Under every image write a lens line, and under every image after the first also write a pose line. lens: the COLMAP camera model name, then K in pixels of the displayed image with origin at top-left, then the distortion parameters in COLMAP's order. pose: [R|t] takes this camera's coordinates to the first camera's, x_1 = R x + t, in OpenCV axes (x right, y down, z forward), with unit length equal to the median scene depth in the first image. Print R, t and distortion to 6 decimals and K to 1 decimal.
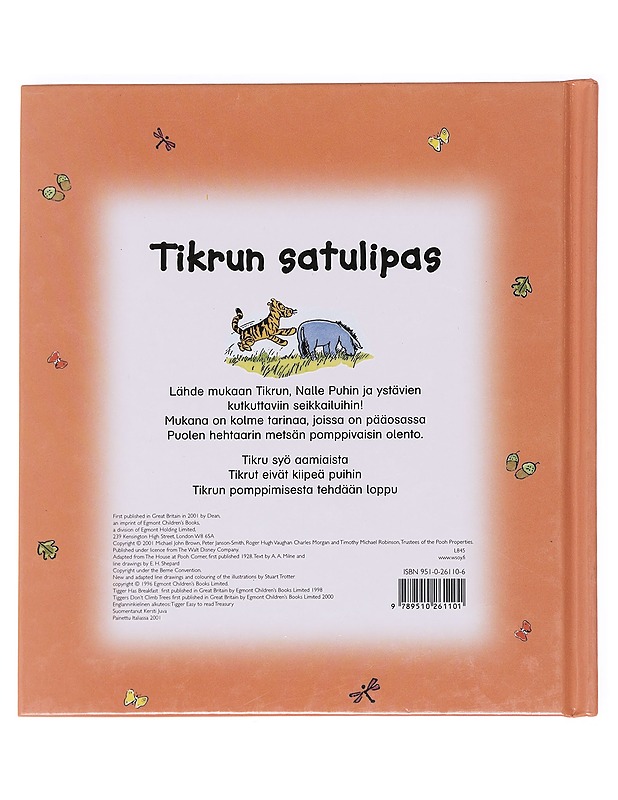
lens RADIAL K [[2749.2, 0, 307.2], [0, 2749.2, 403.0], [0, 0, 1]] dist [-1.084600, 0.000000]
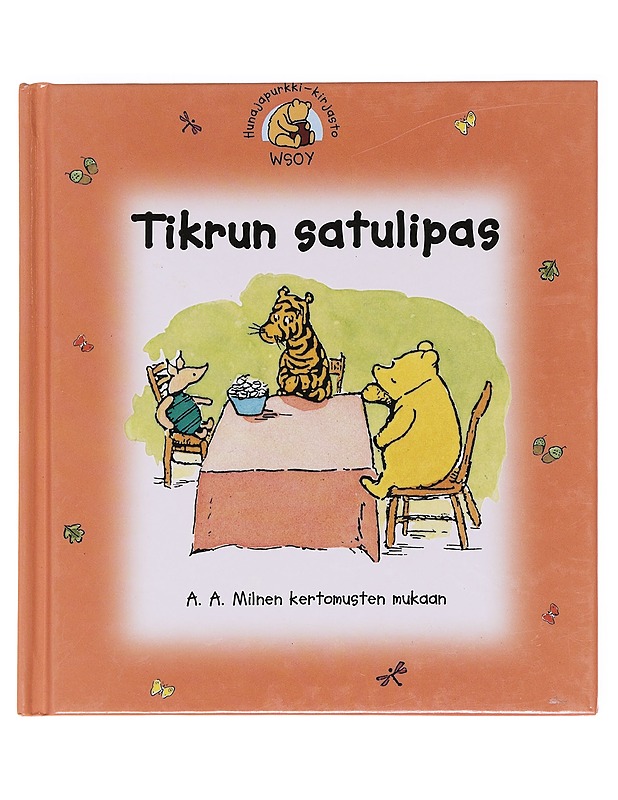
lens RADIAL K [[2749.2, 0, 308.7], [0, 2749.2, 401.5], [0, 0, 1]] dist [-1.084600, 0.000000]
pose [[0.999957, -0.000223, -0.009271, 0.001114], [0.000274, 0.999985, 0.005543, -0.008375], [0.009270, -0.005545, 0.999942, 0.209415]]
